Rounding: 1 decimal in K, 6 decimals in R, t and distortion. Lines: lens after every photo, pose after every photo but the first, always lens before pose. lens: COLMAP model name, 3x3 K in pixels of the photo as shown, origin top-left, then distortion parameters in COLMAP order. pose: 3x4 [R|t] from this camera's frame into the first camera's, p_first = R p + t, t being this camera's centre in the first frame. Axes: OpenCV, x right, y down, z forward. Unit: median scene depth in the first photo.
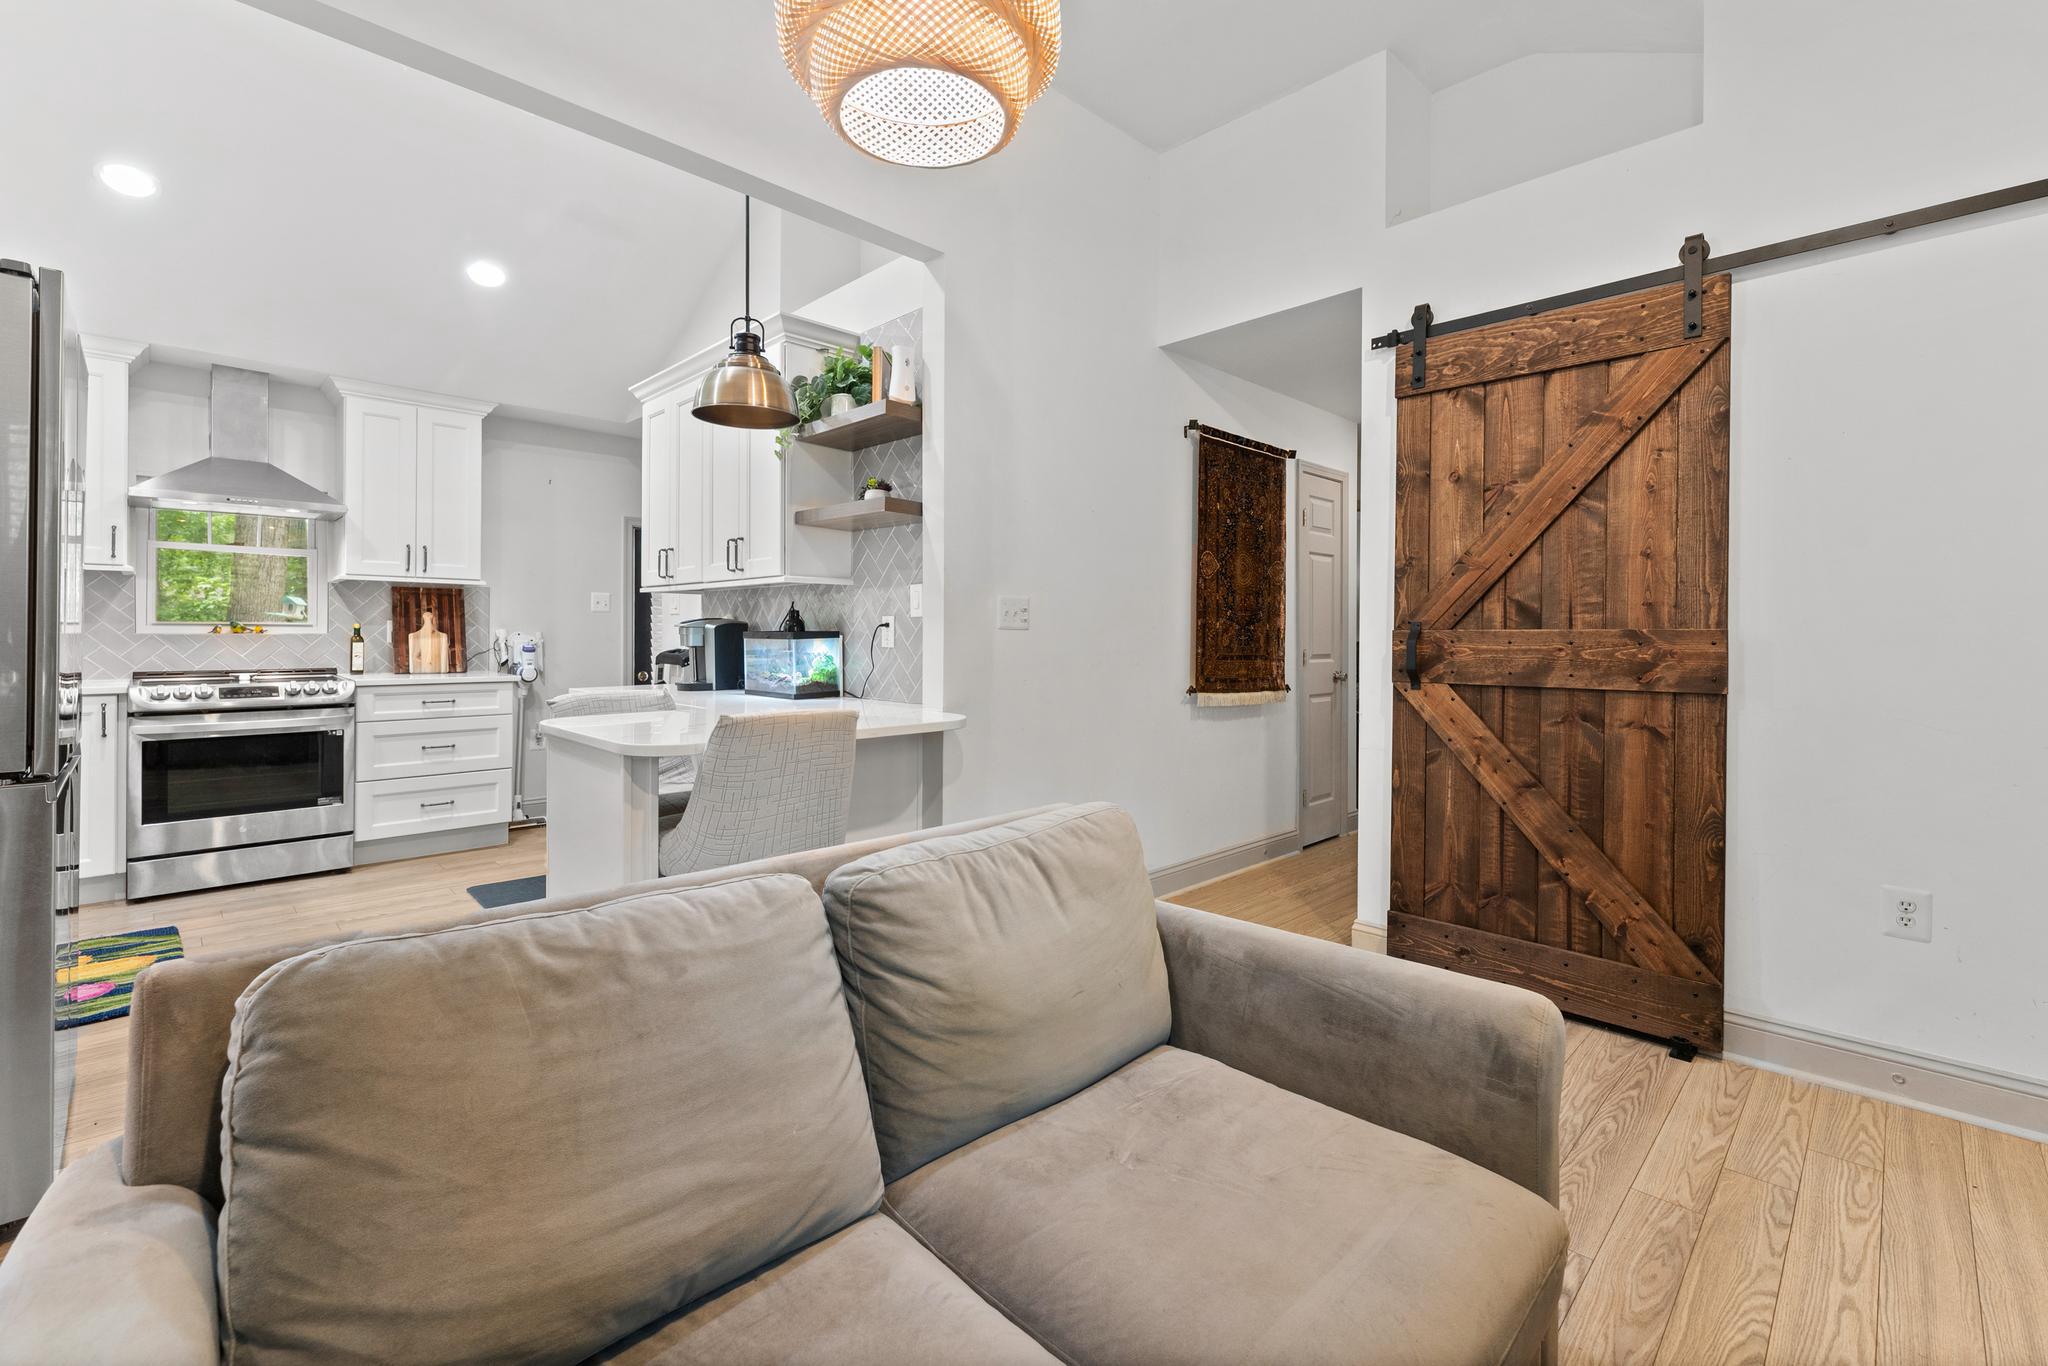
lens RADIAL K [[874.0, 0, 1029.2], [0, 874.0, 632.9], [0, 0, 1]] dist [0.000877, -0.000443]
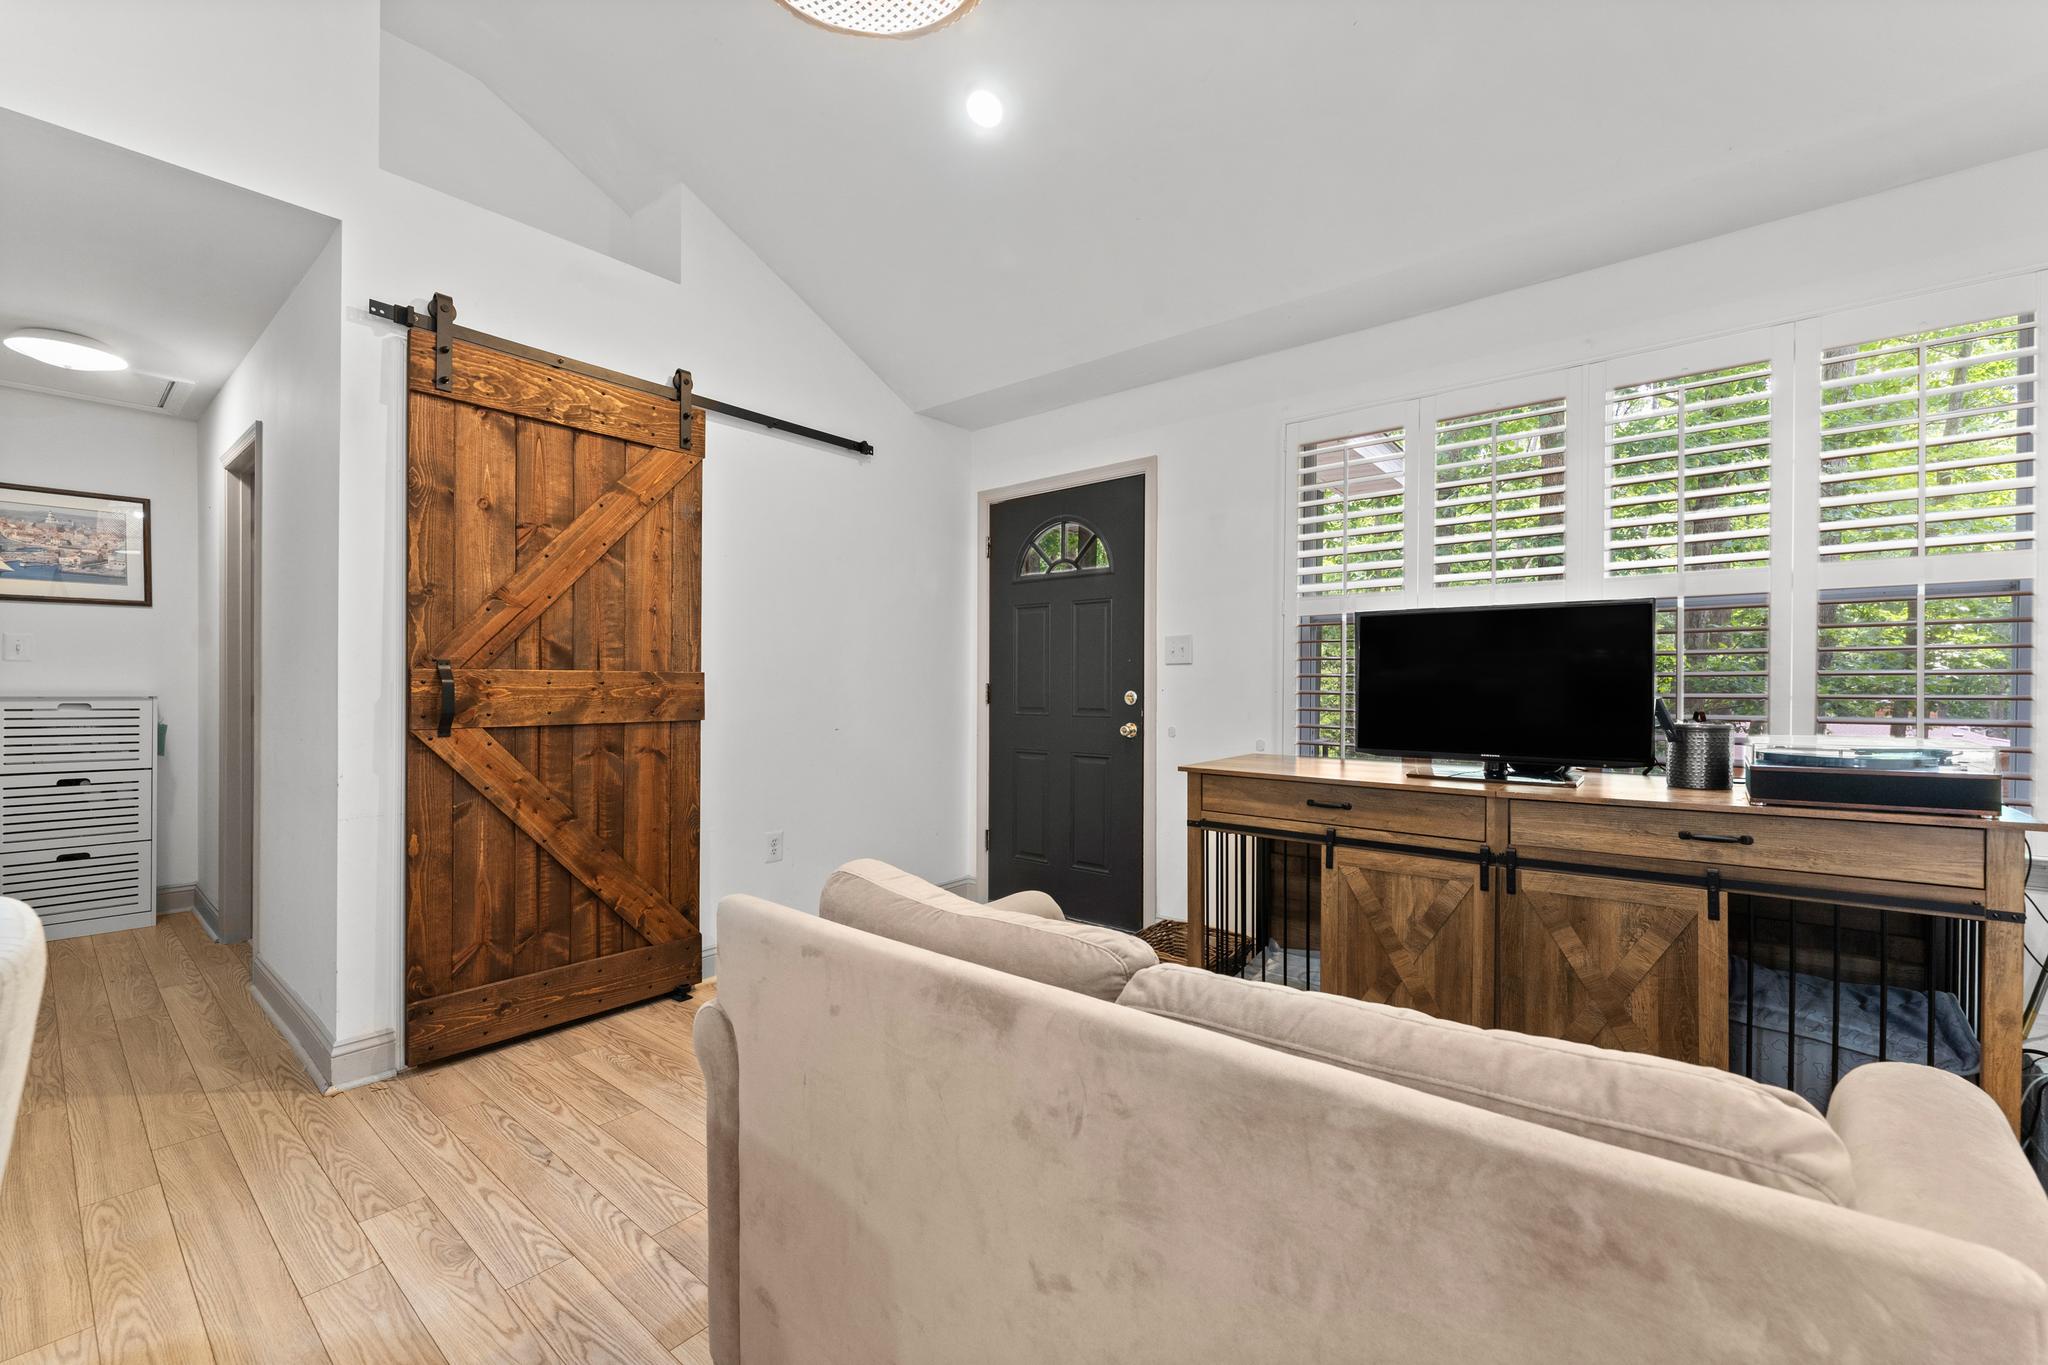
lens RADIAL K [[834.0, 0, 1022.3], [0, 834.0, 691.1], [0, 0, 1]] dist [-0.000008, -0.000098]
pose [[-0.096415, -0.015100, 0.995227, -0.385816], [-0.011115, 0.999839, 0.014093, 0.000721], [-0.995279, -0.009704, -0.096567, 0.443109]]
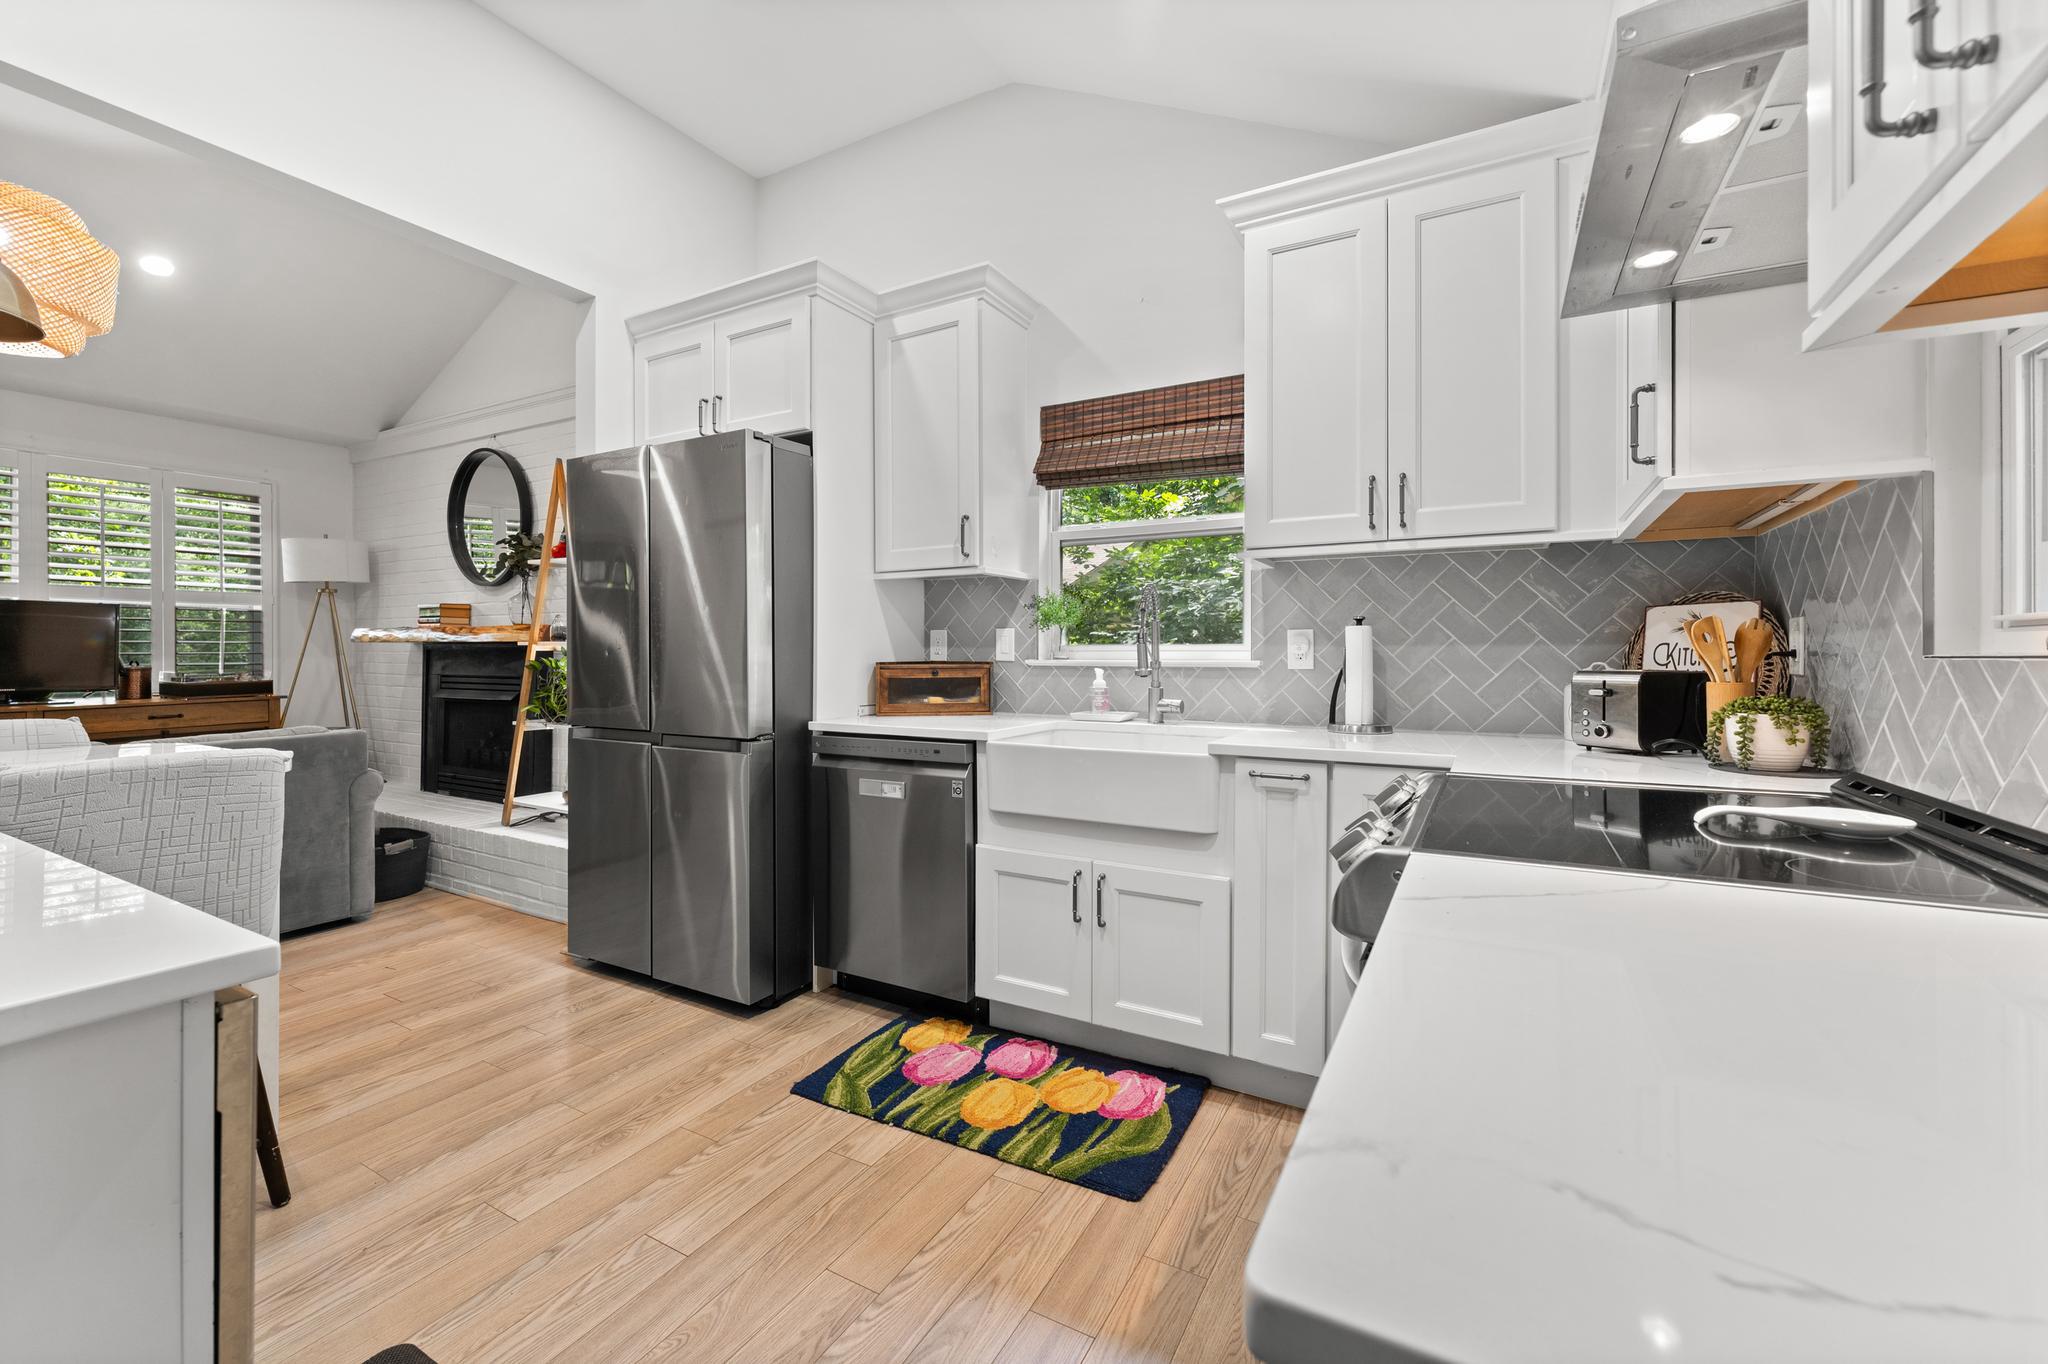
lens RADIAL K [[835.9, 0, 1022.8], [0, 835.9, 658.3], [0, 0, 1]] dist [0.000482, -0.000185]
pose [[-0.962298, -0.007352, -0.271899, -0.764856], [-0.007693, 0.999970, 0.000191, 0.004808], [0.271890, 0.002275, -0.962326, 1.471562]]
